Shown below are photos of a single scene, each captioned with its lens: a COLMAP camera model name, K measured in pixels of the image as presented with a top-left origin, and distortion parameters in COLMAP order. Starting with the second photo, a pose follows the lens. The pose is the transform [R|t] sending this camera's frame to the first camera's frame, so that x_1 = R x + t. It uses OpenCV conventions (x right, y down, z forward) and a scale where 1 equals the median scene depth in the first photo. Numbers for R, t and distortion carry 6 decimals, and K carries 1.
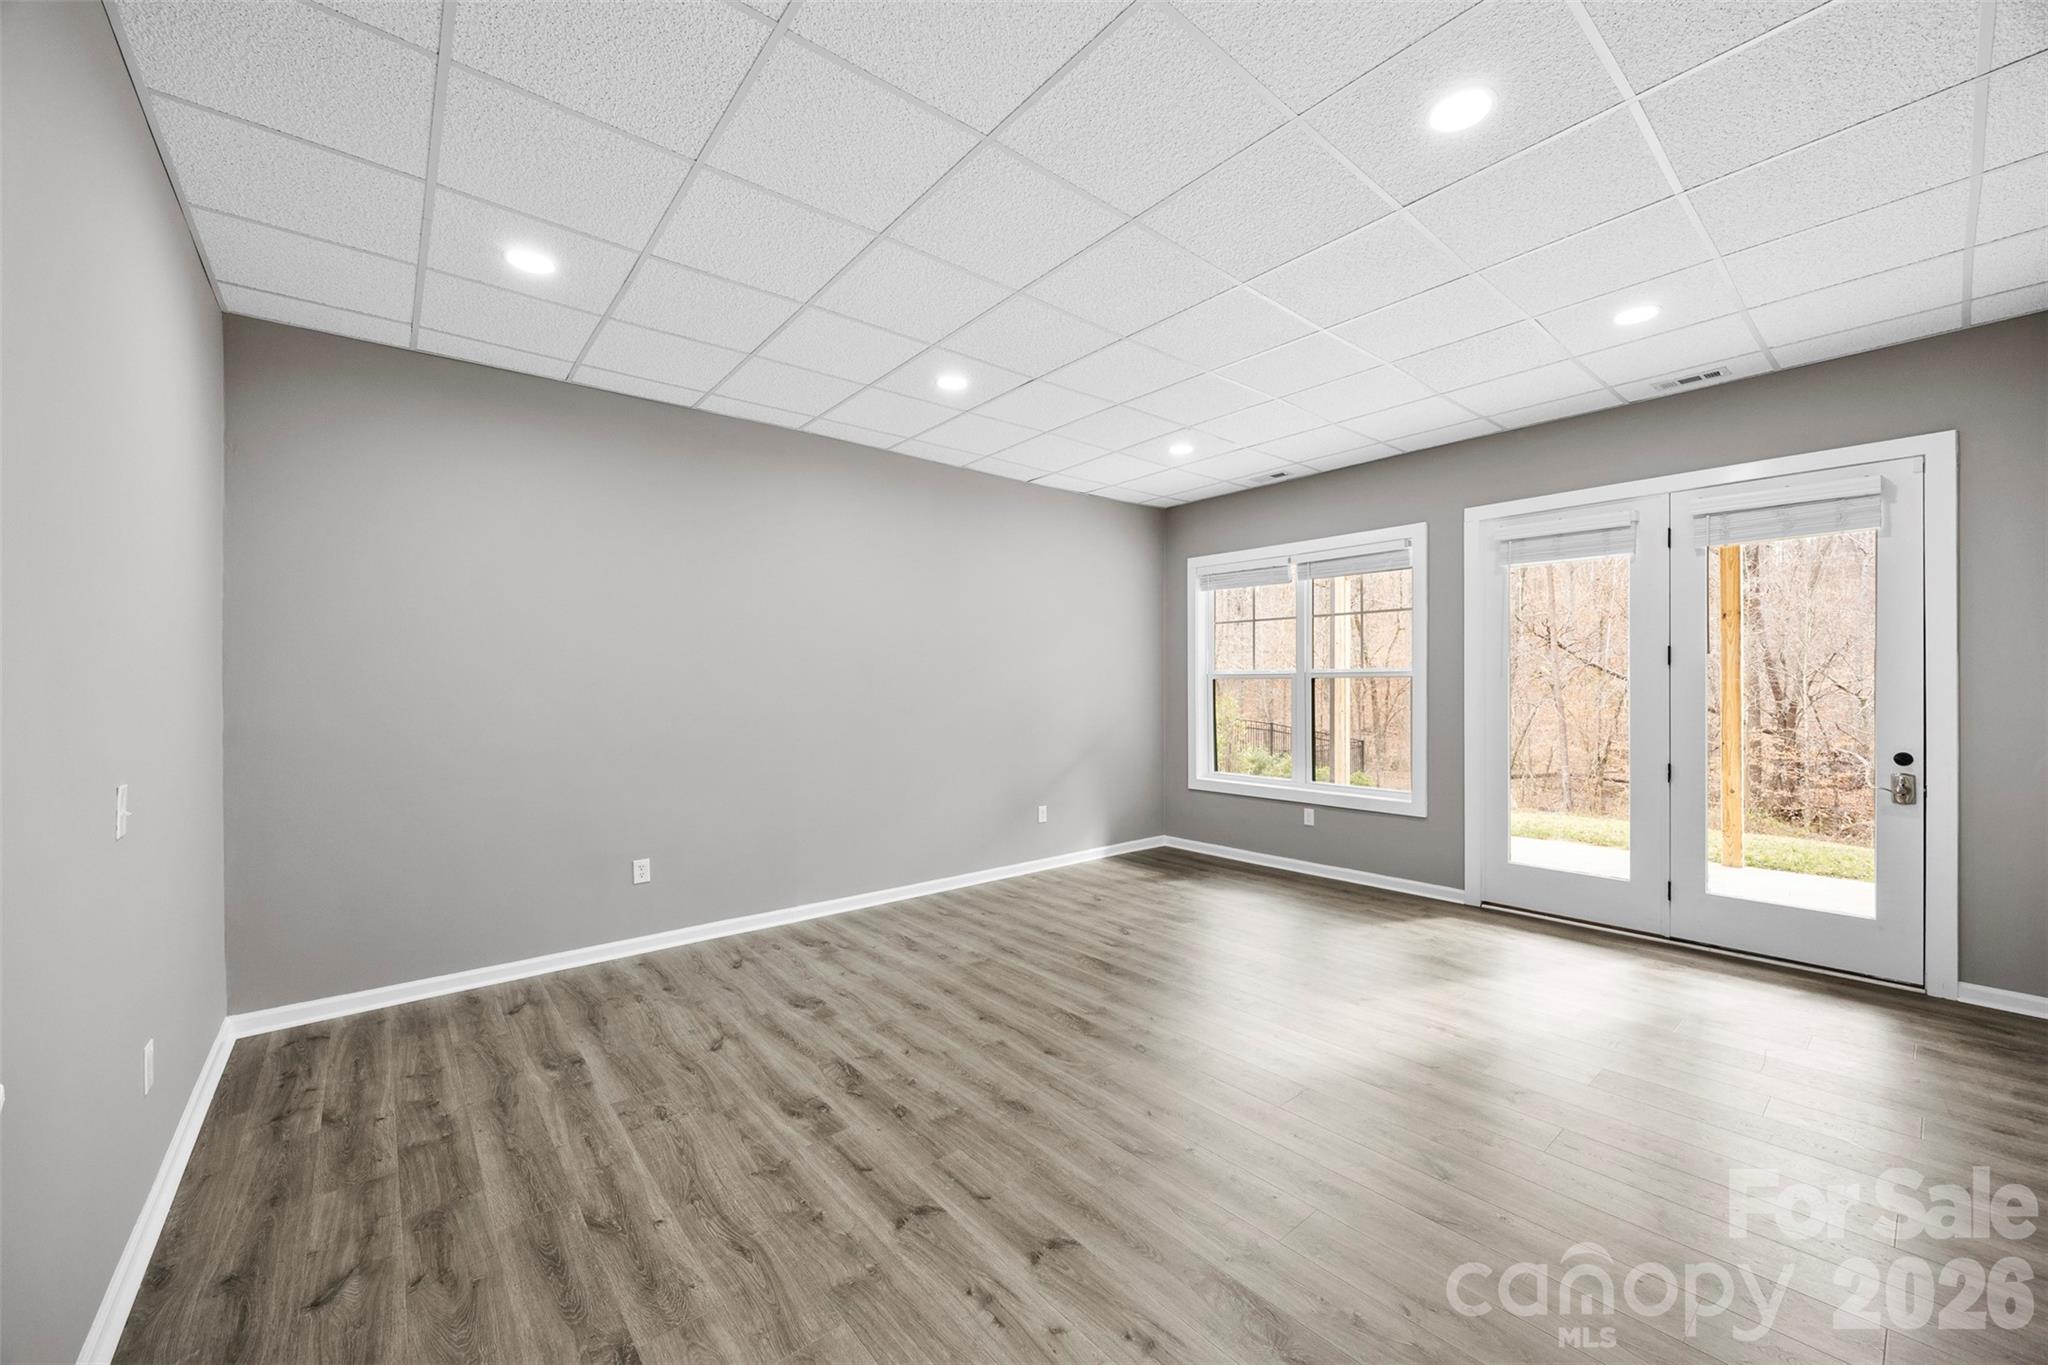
lens RADIAL K [[791.6, 0, 1025.9], [0, 791.6, 685.4], [0, 0, 1]] dist [-0.003624, 0.000177]
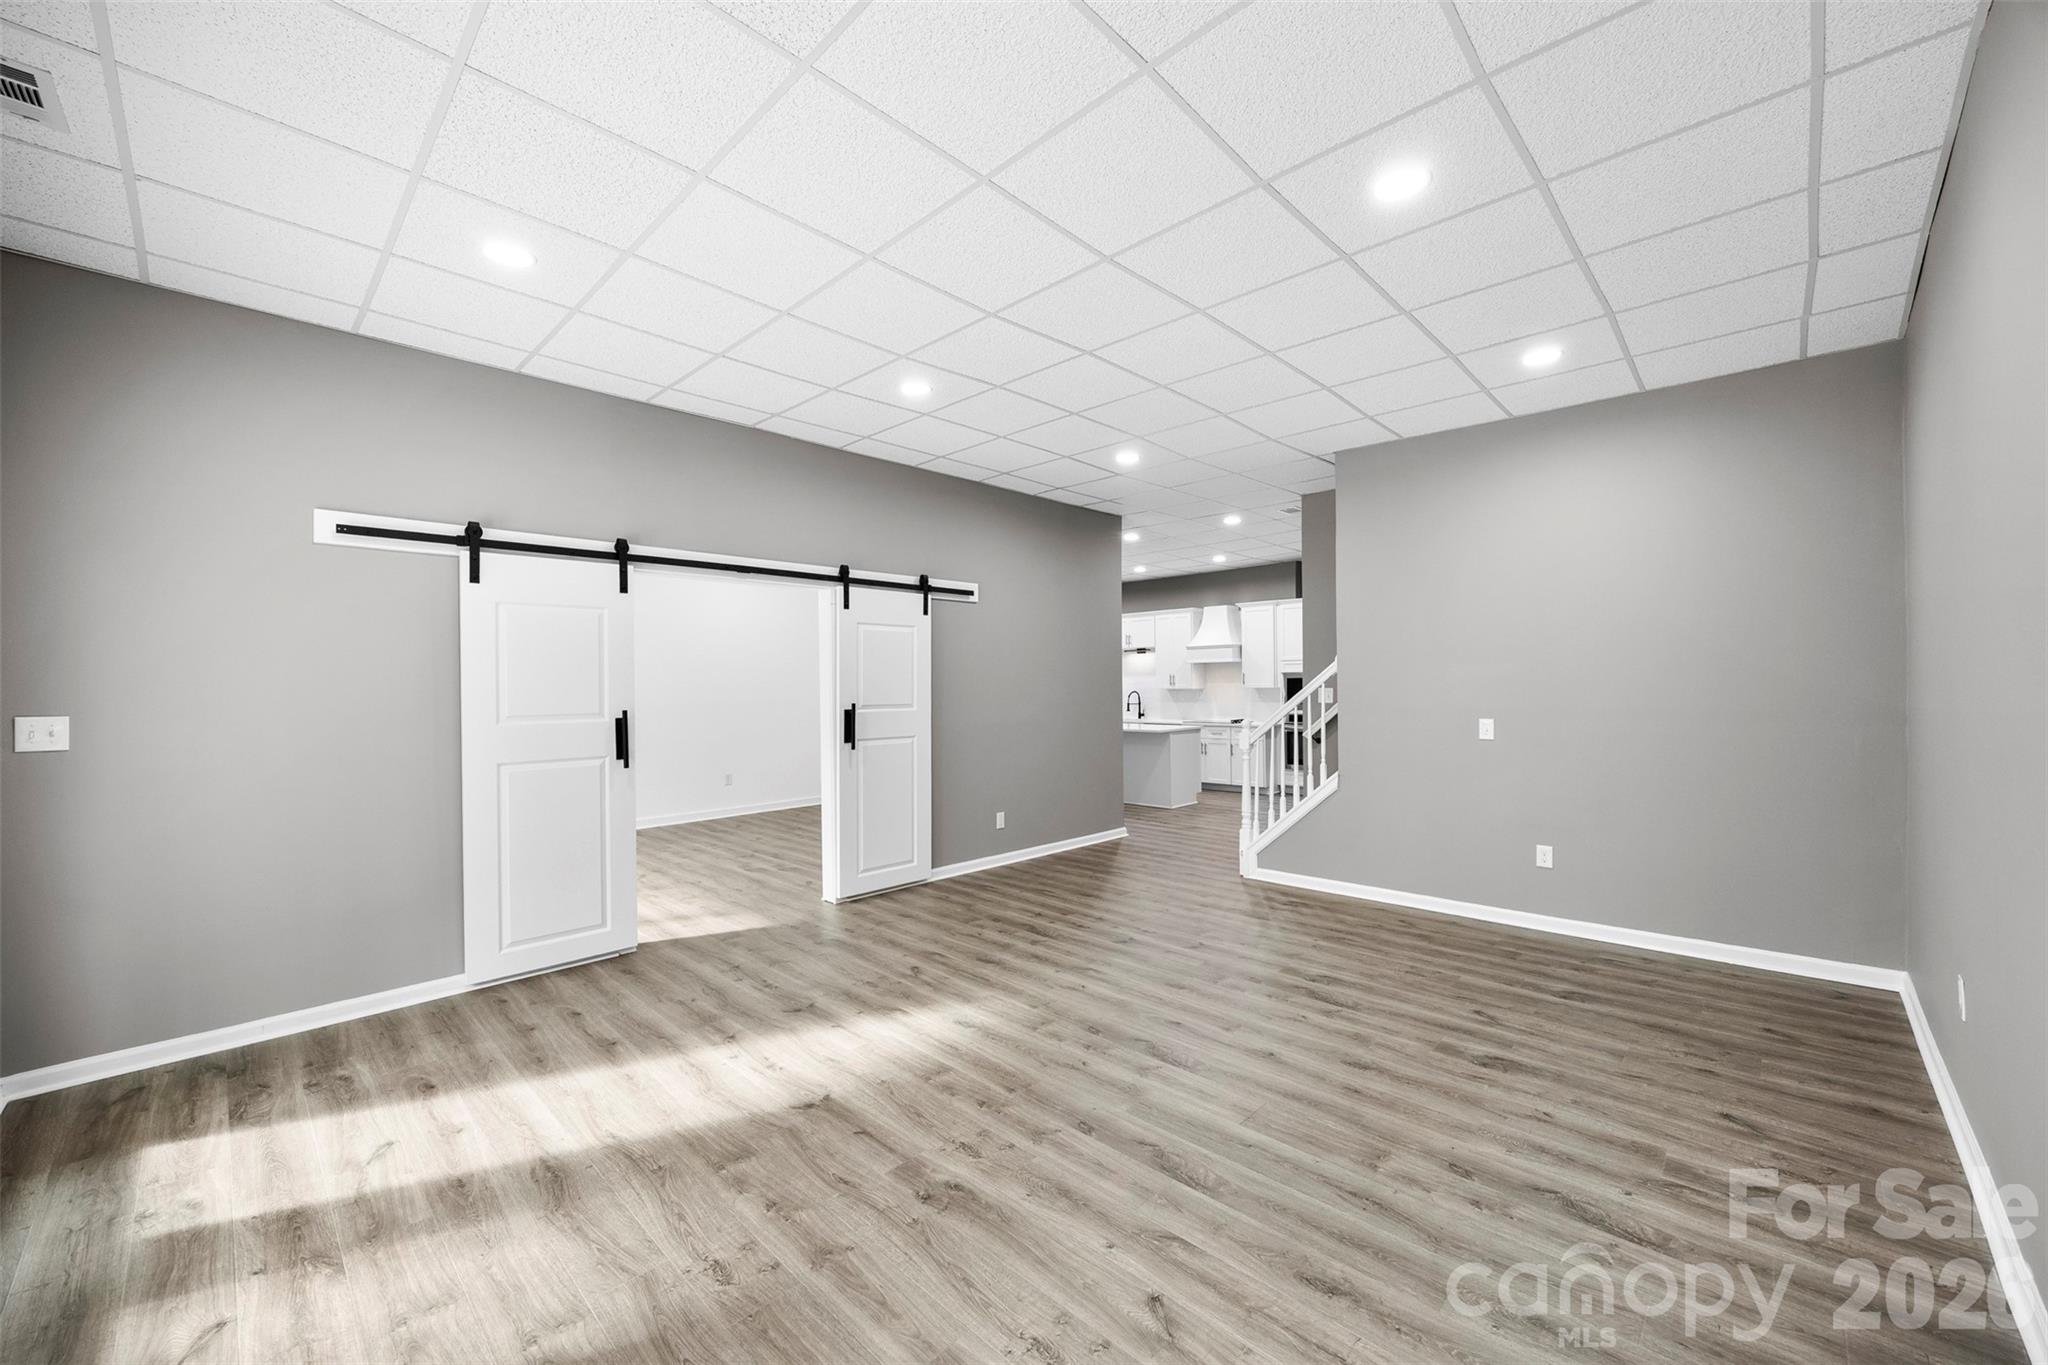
lens RADIAL K [[791.6, 0, 1027.0], [0, 791.6, 682.4], [0, 0, 1]] dist [-0.003624, 0.000177]
pose [[-0.994629, 0.015436, -0.102350, 0.317627], [0.015250, 0.999880, 0.002594, -0.007940], [0.102378, 0.001019, -0.994745, 1.938096]]
